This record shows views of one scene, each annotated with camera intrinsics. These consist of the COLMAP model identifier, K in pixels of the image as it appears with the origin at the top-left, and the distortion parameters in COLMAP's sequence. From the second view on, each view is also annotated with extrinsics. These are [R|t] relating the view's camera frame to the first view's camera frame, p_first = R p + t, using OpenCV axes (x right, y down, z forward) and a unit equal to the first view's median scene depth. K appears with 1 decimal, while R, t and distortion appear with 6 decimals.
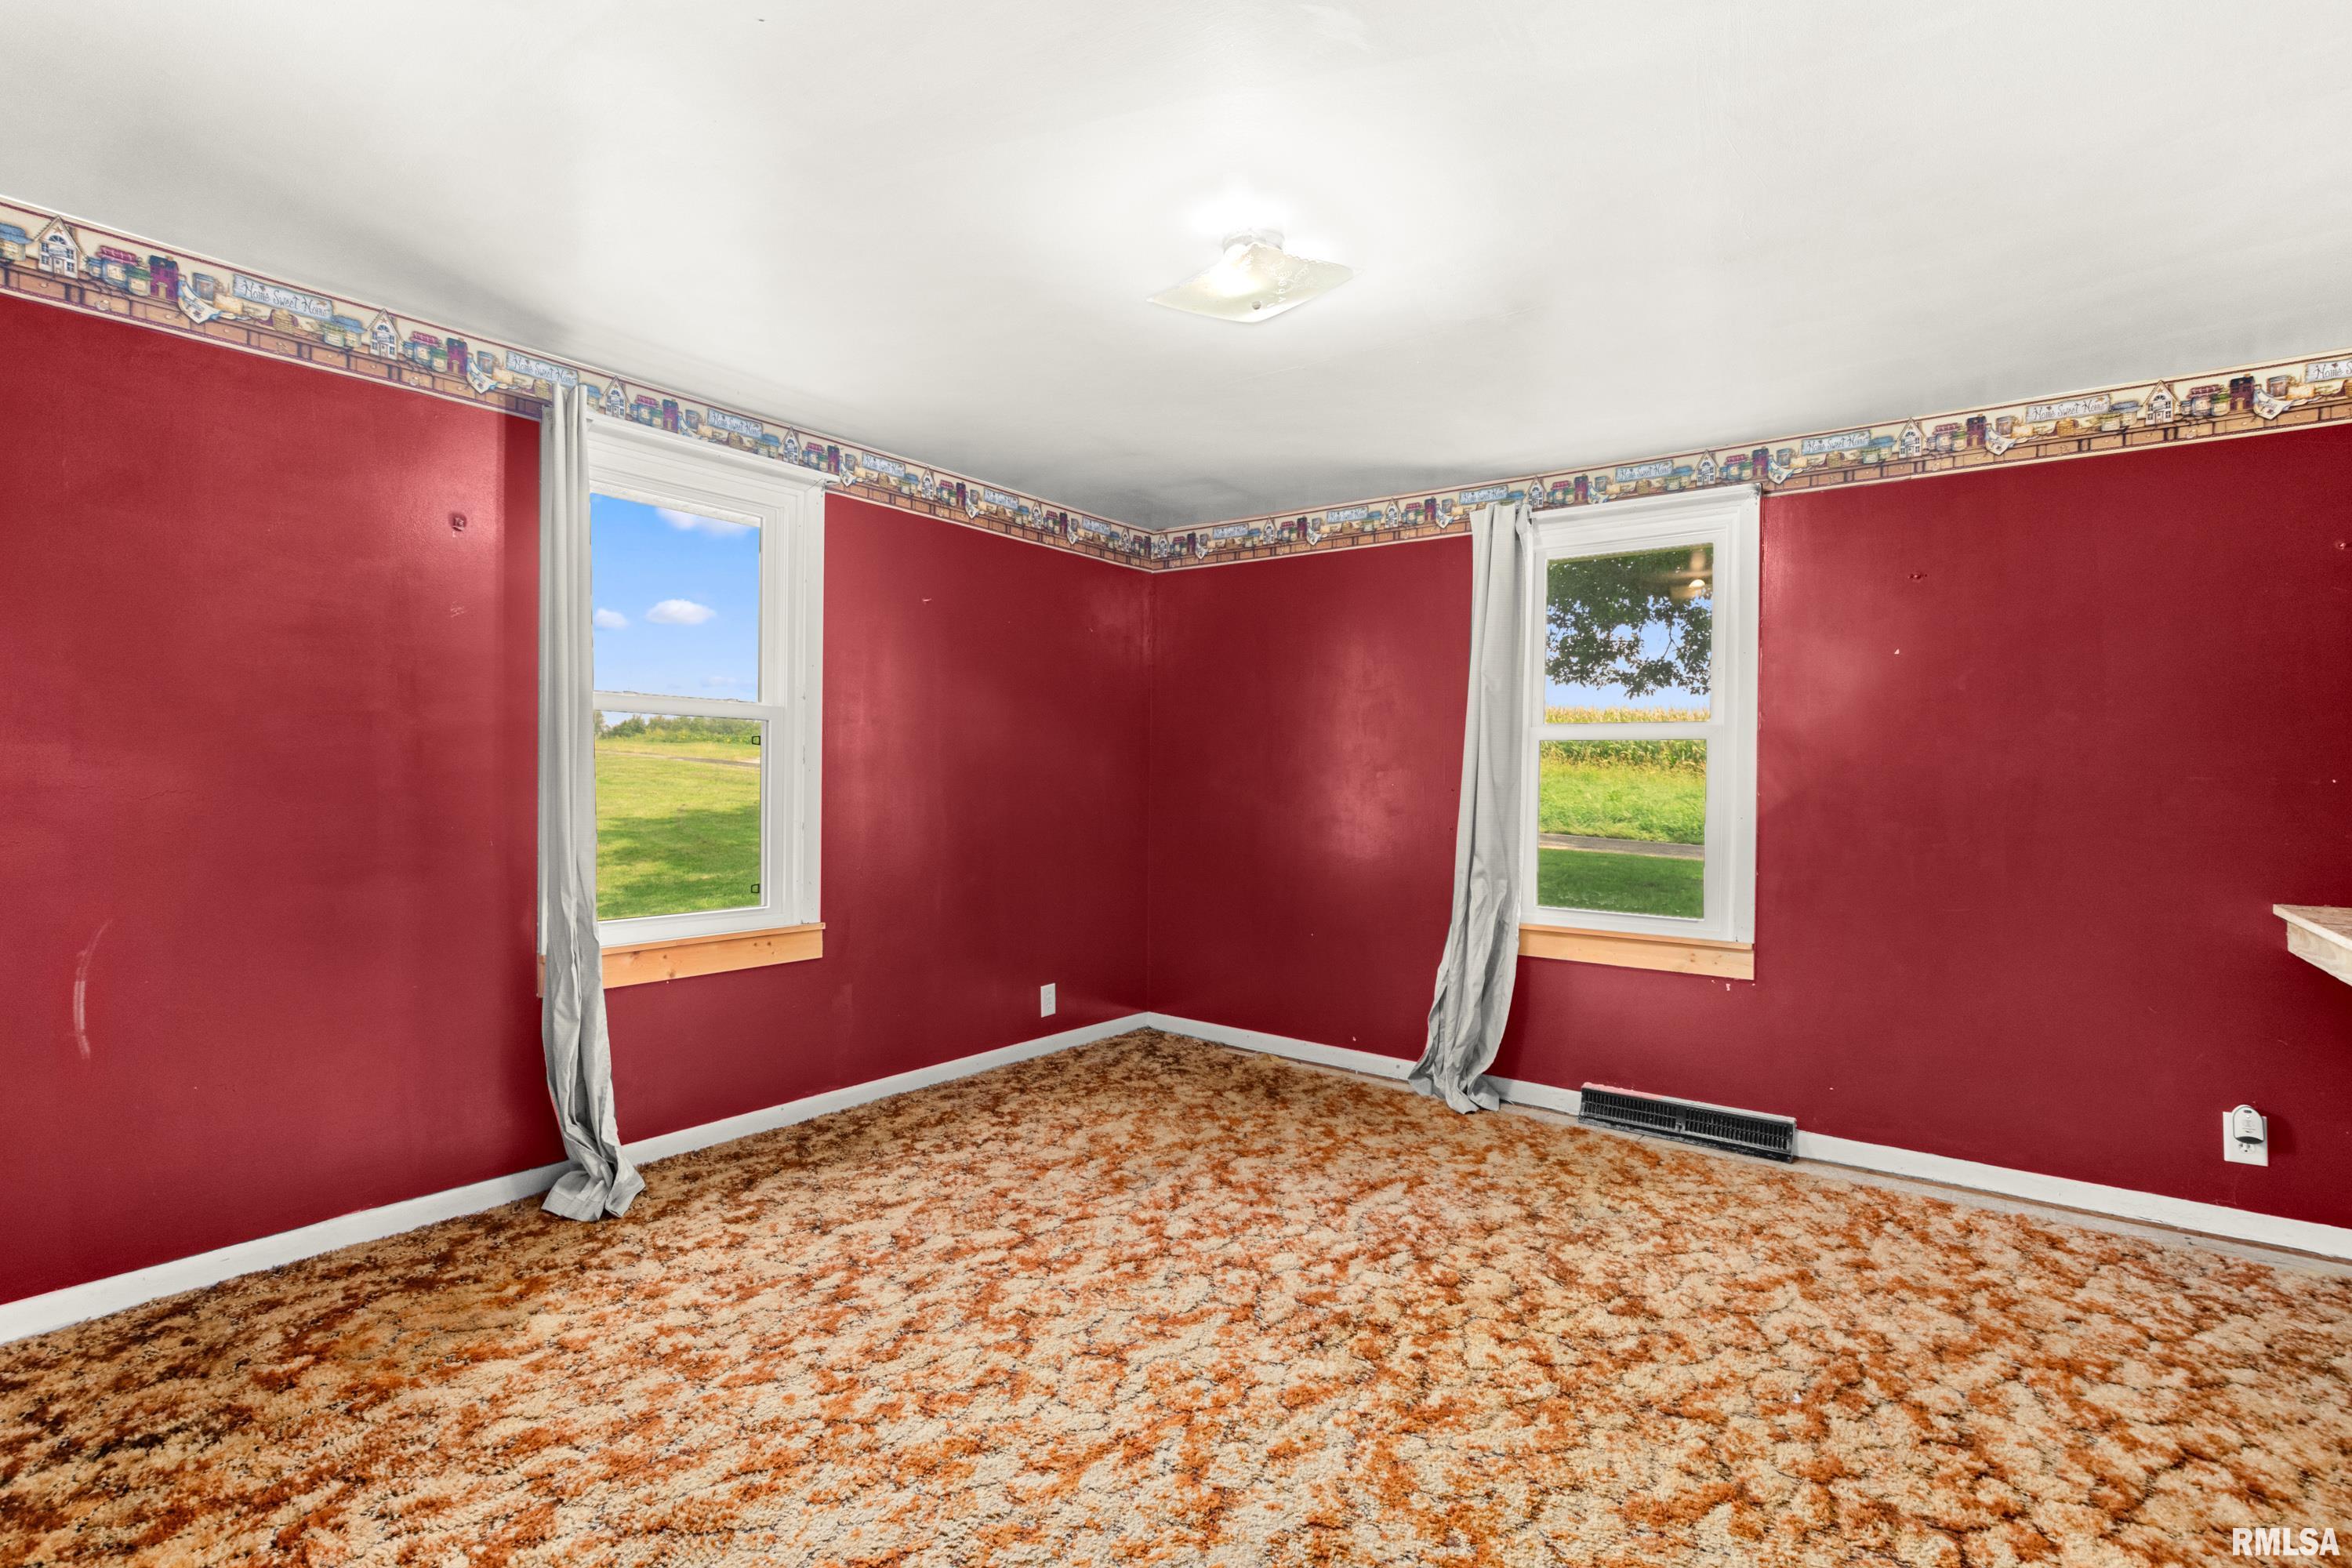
lens RADIAL K [[1099.2, 0, 1158.2], [0, 1099.2, 786.8], [0, 0, 1]] dist [0.004335, -0.000332]
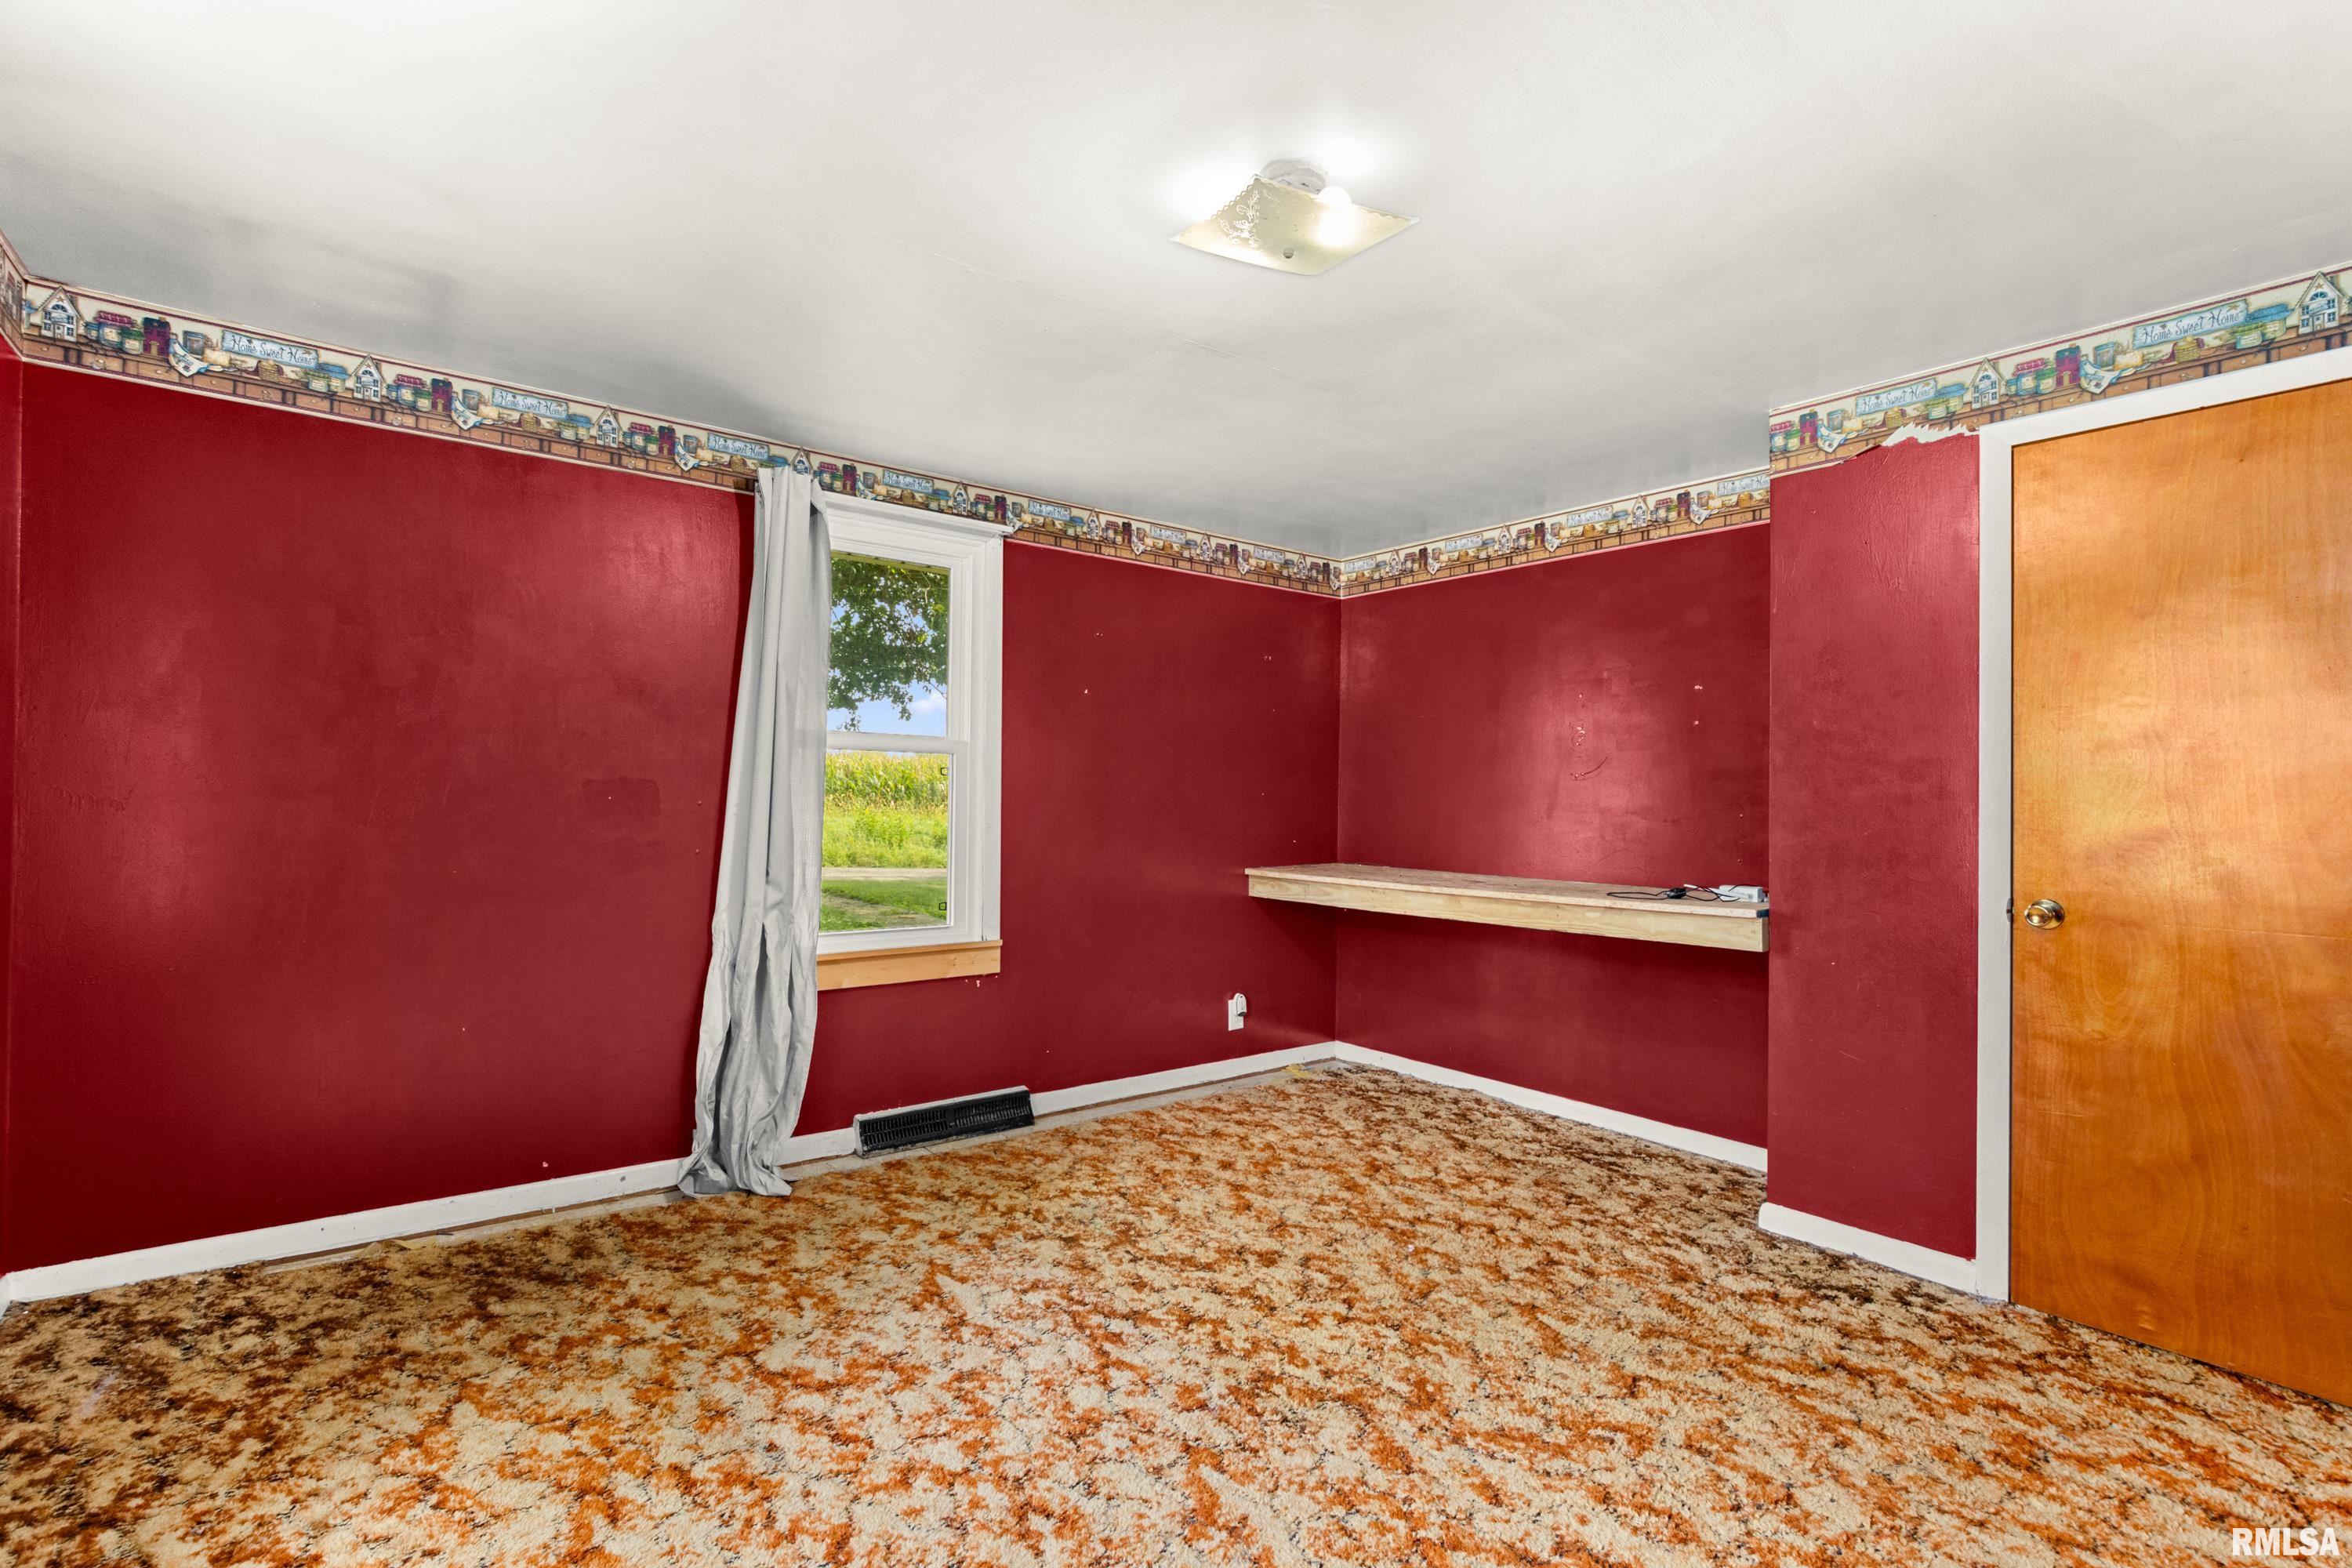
lens RADIAL K [[1099.2, 0, 1158.2], [0, 1099.2, 786.8], [0, 0, 1]] dist [0.004335, -0.000332]
pose [[0.260766, 0.001102, 0.965402, -0.595457], [-0.001628, 0.999998, -0.000702, -0.013971], [-0.965401, -0.001389, 0.260767, 0.678176]]
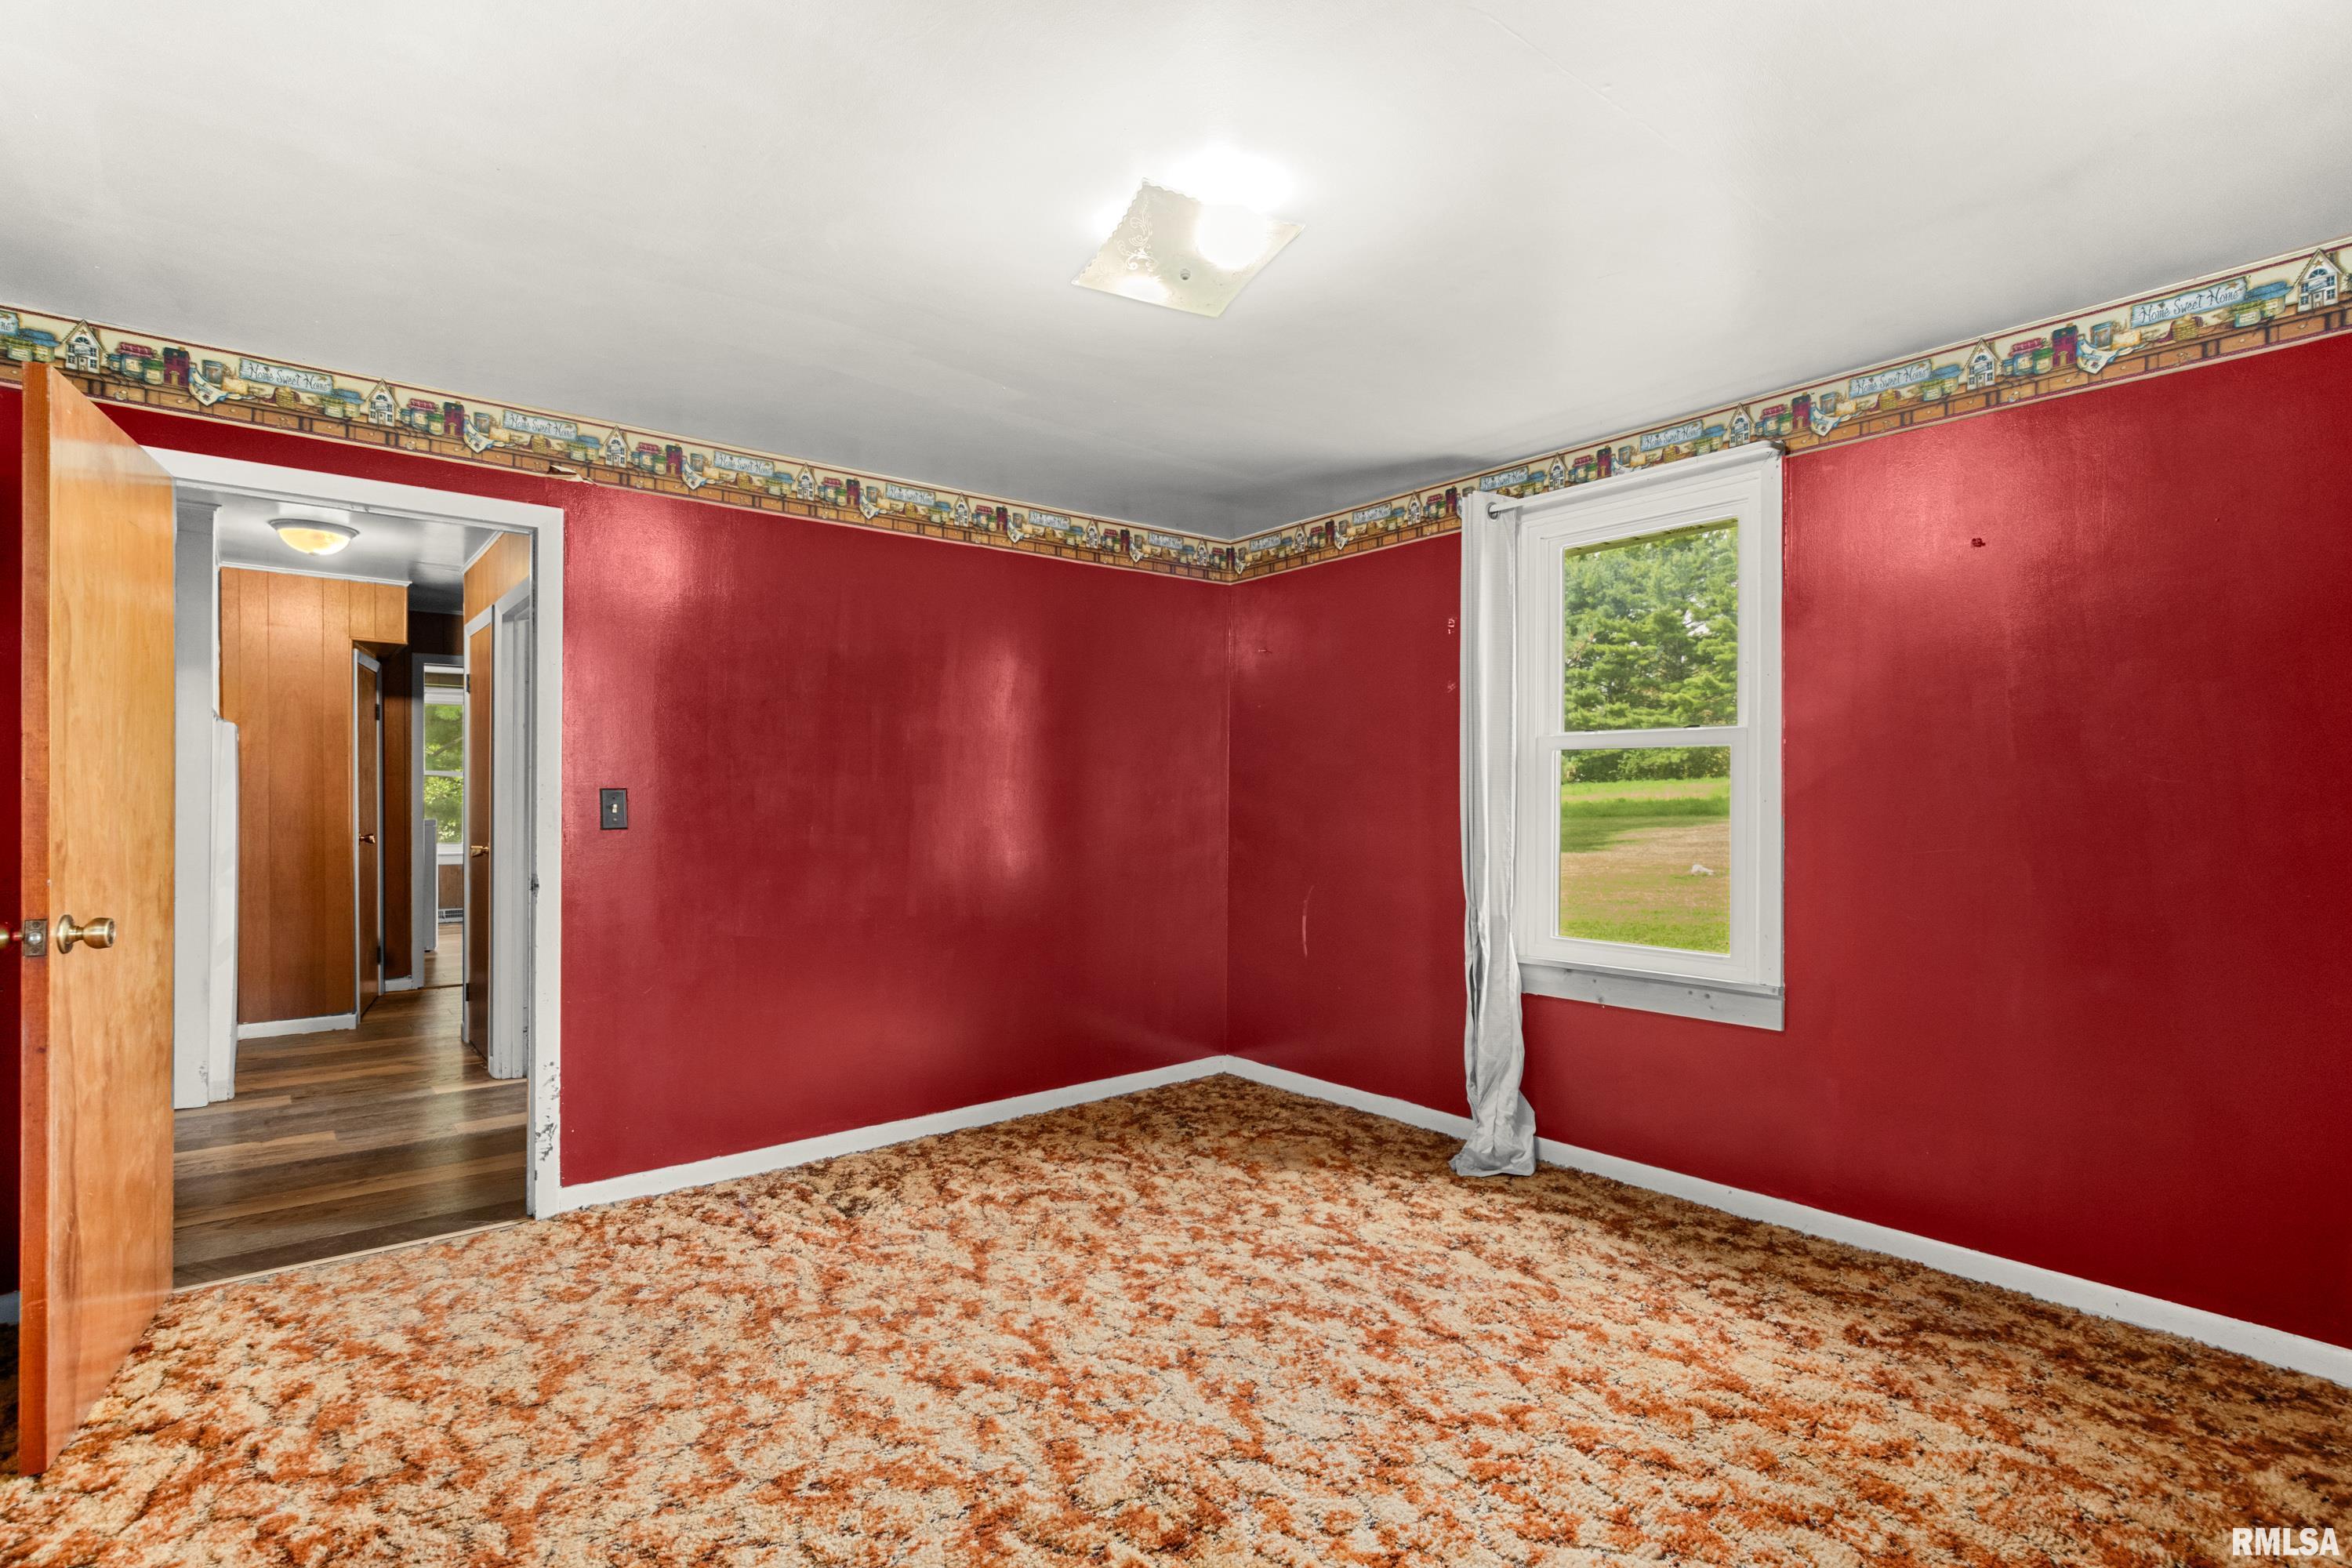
lens RADIAL K [[1126.0, 0, 1169.8], [0, 1126.0, 809.0], [0, 0, 1]] dist [-0.006218, -0.000641]
pose [[-0.219612, -0.007580, -0.975558, 0.756791], [-0.016236, 0.999860, -0.004114, 0.002157], [0.975452, 0.014936, -0.219704, 0.926287]]
